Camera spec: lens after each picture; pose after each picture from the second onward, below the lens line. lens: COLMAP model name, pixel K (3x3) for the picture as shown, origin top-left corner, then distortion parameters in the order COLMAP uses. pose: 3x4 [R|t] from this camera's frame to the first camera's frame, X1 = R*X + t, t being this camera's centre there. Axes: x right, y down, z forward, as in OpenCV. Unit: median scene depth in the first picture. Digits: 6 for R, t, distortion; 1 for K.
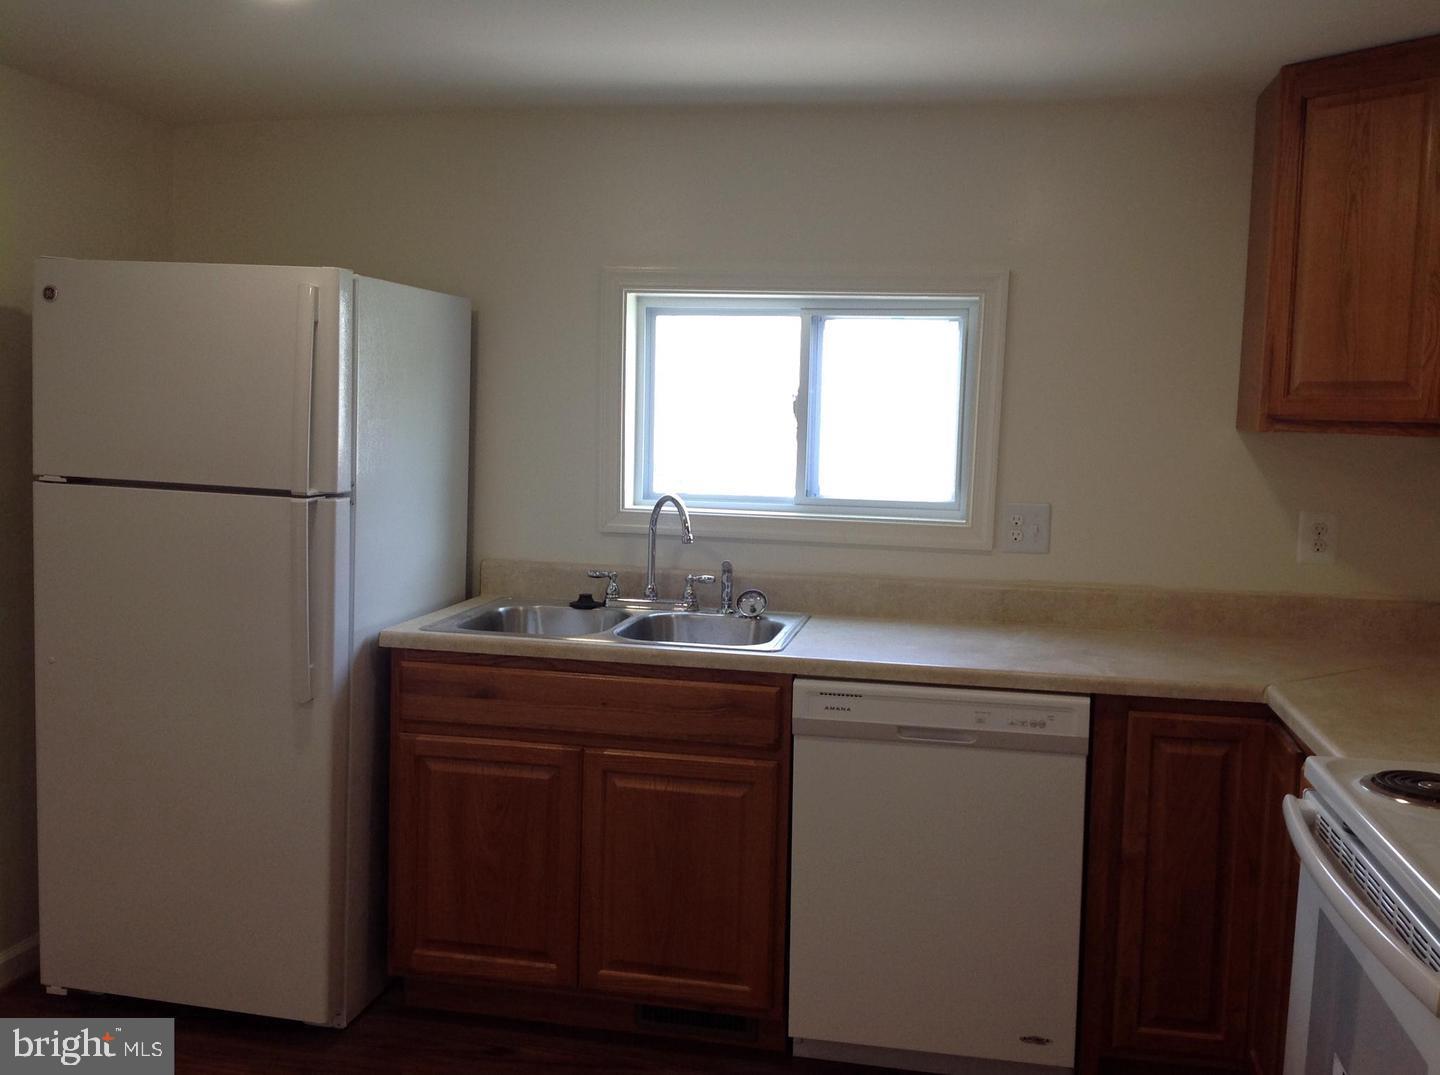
lens RADIAL K [[1385.6, 0, 724.6], [0, 1385.6, 536.3], [0, 0, 1]] dist [0.168195, -0.429611]
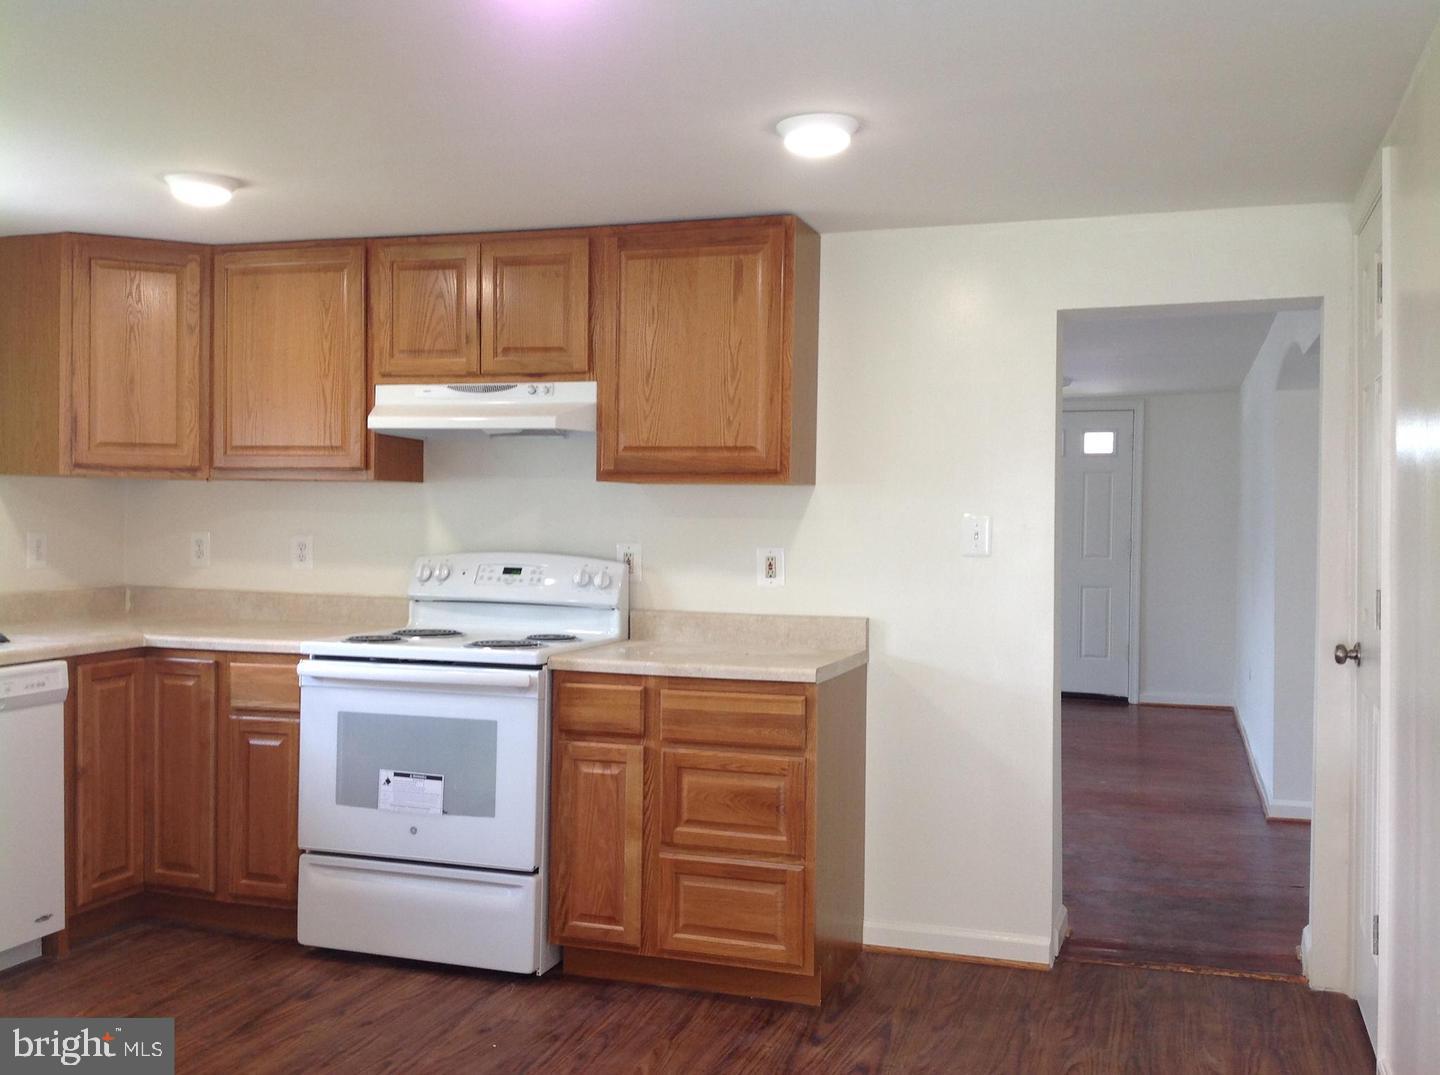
lens RADIAL K [[1385.6, 0, 724.6], [0, 1385.6, 536.3], [0, 0, 1]] dist [0.168195, -0.429611]
pose [[0.121680, -0.036821, 0.991886, -1.059816], [0.087998, 0.995777, 0.026171, 0.012249], [-0.988661, 0.084100, 0.124407, 0.151896]]
